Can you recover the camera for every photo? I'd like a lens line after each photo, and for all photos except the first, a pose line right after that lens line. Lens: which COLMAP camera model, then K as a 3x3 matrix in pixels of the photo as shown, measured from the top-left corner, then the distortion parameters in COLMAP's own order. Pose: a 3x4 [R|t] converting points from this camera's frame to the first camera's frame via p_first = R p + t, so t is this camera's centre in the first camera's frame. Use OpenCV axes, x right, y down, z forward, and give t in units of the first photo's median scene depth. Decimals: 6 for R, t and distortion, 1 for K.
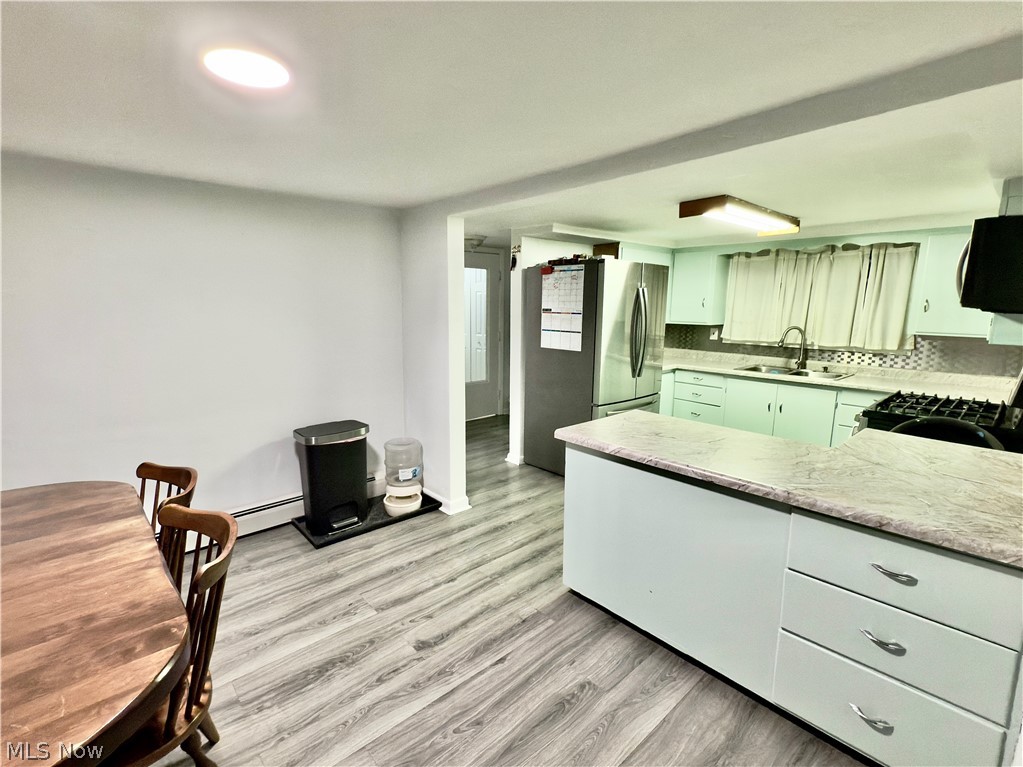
lens RADIAL K [[487.4, 0, 511.5], [0, 487.4, 383.5], [0, 0, 1]] dist [-0.000306, 0.000088]
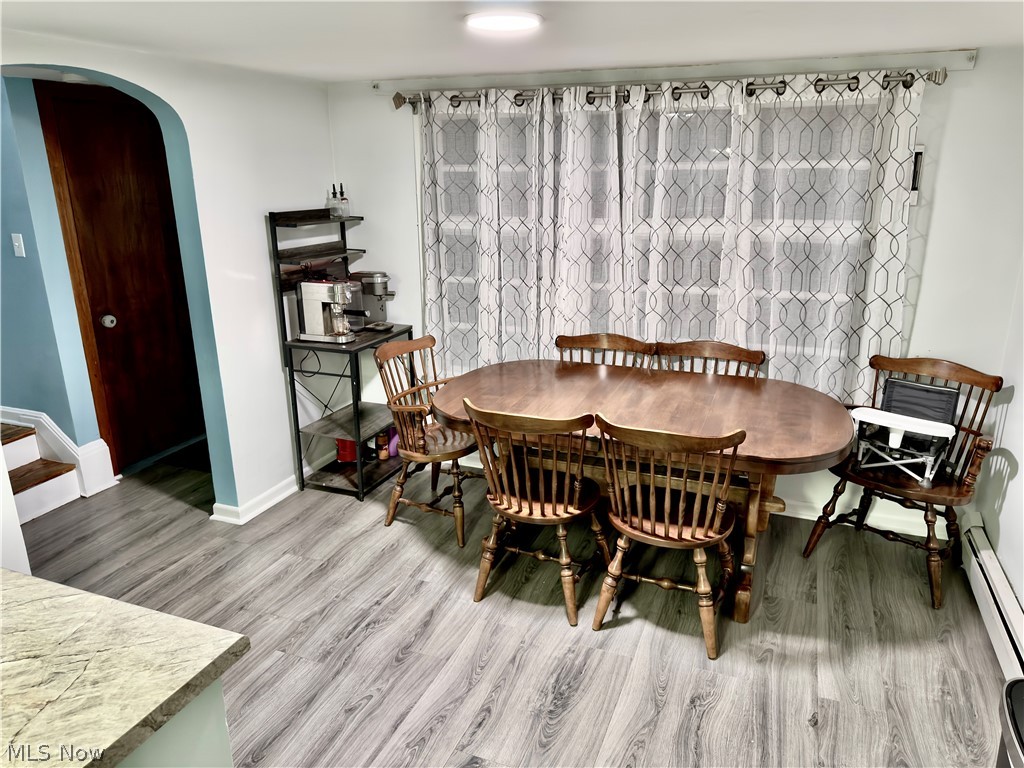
lens RADIAL K [[725.4, 0, 512.0], [0, 725.4, 384.0], [0, 0, 1]] dist [0.000905, 0.000153]
pose [[-0.898104, 0.125409, -0.421522, 0.068273], [-0.071402, 0.904182, 0.421138, -0.199061], [0.433947, 0.408323, -0.803095, 0.859081]]
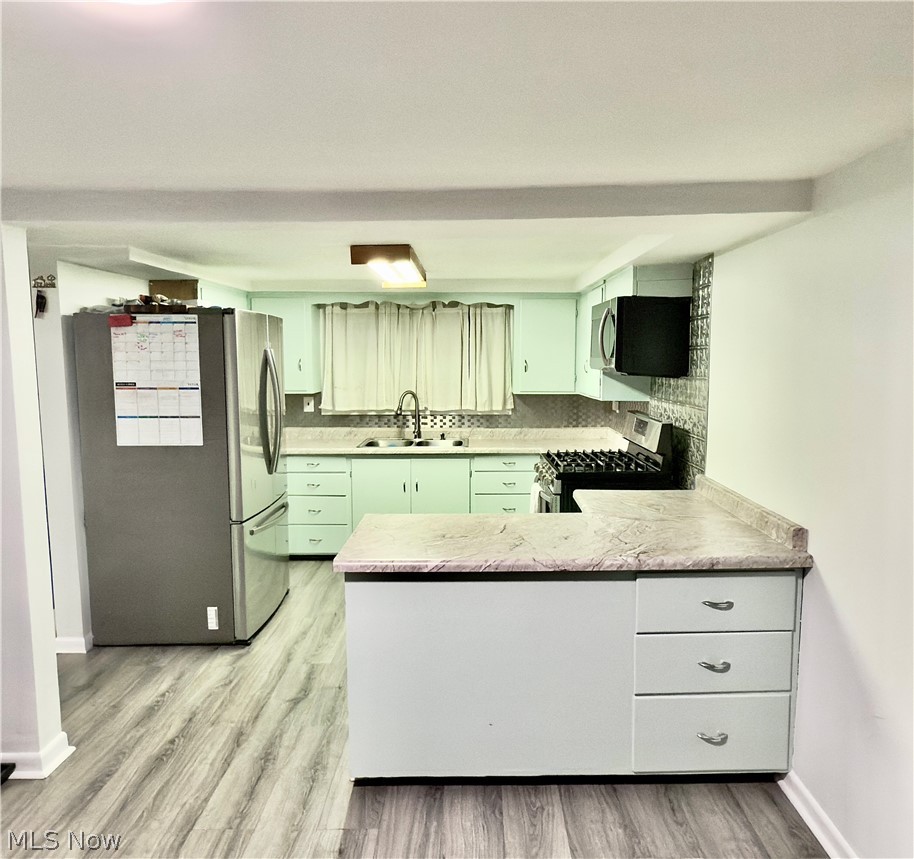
lens RADIAL K [[690.3, 0, 483.8], [0, 690.3, 431.3], [0, 0, 1]] dist [0.000133, 0.000635]
pose [[0.661591, -0.091748, 0.744231, -0.284297], [0.130710, 0.991402, 0.006023, -0.038991], [-0.738385, 0.093294, 0.667895, 0.093180]]
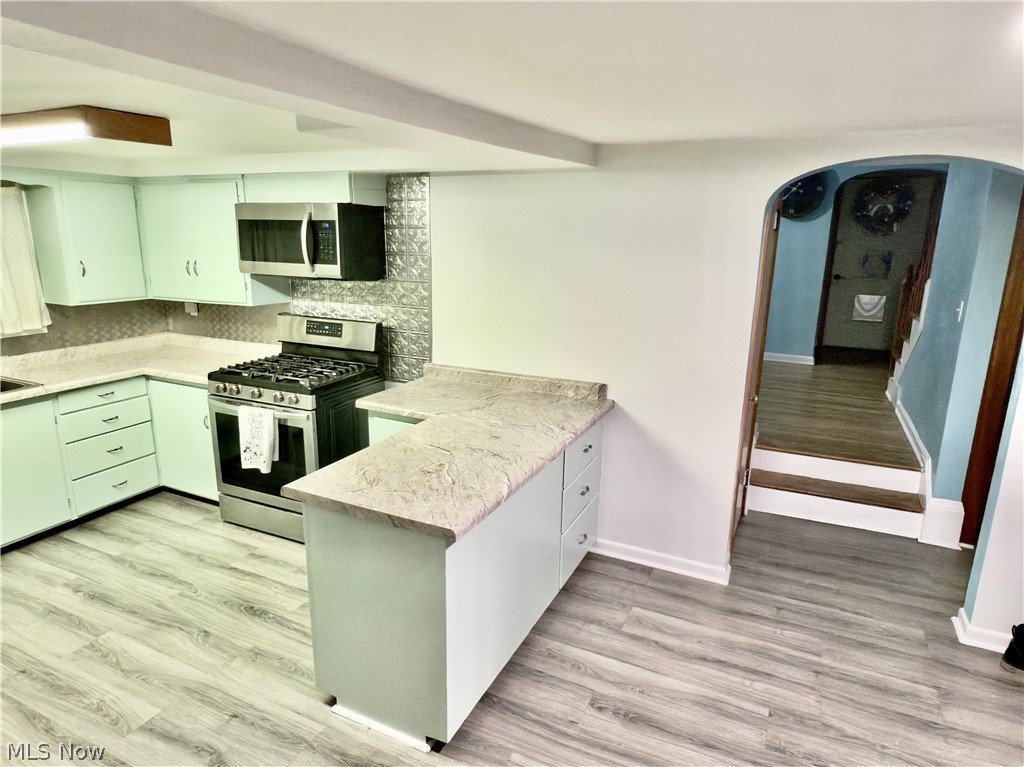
lens RADIAL K [[621.6, 0, 512.0], [0, 621.6, 383.5], [0, 0, 1]] dist [-0.004507, 0.000561]
pose [[-0.376846, -0.233795, 0.896285, -0.349221], [0.134785, 0.943482, 0.302777, -0.179398], [-0.916417, 0.234906, -0.324036, 0.666985]]
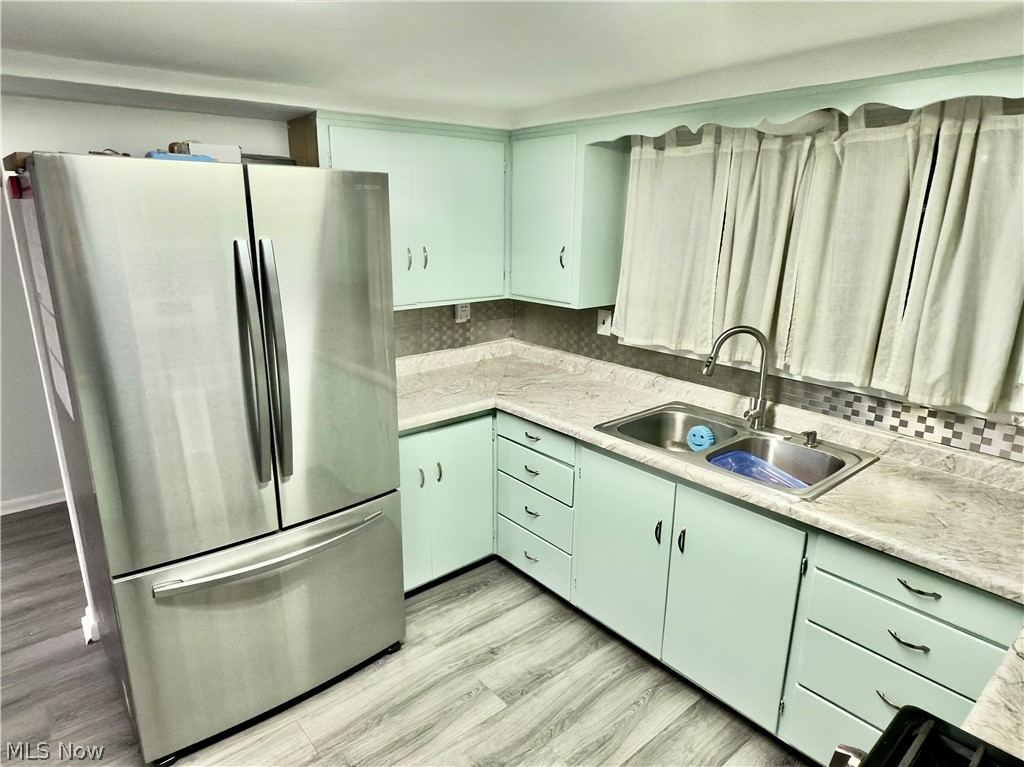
lens RADIAL K [[621.6, 0, 512.0], [0, 621.6, 383.5], [0, 0, 1]] dist [-0.004507, 0.000561]
pose [[0.999357, 0.007645, -0.035034, 0.457151], [-0.004141, 0.995078, 0.099010, -0.134137], [0.035618, -0.098801, 0.994470, 0.538279]]
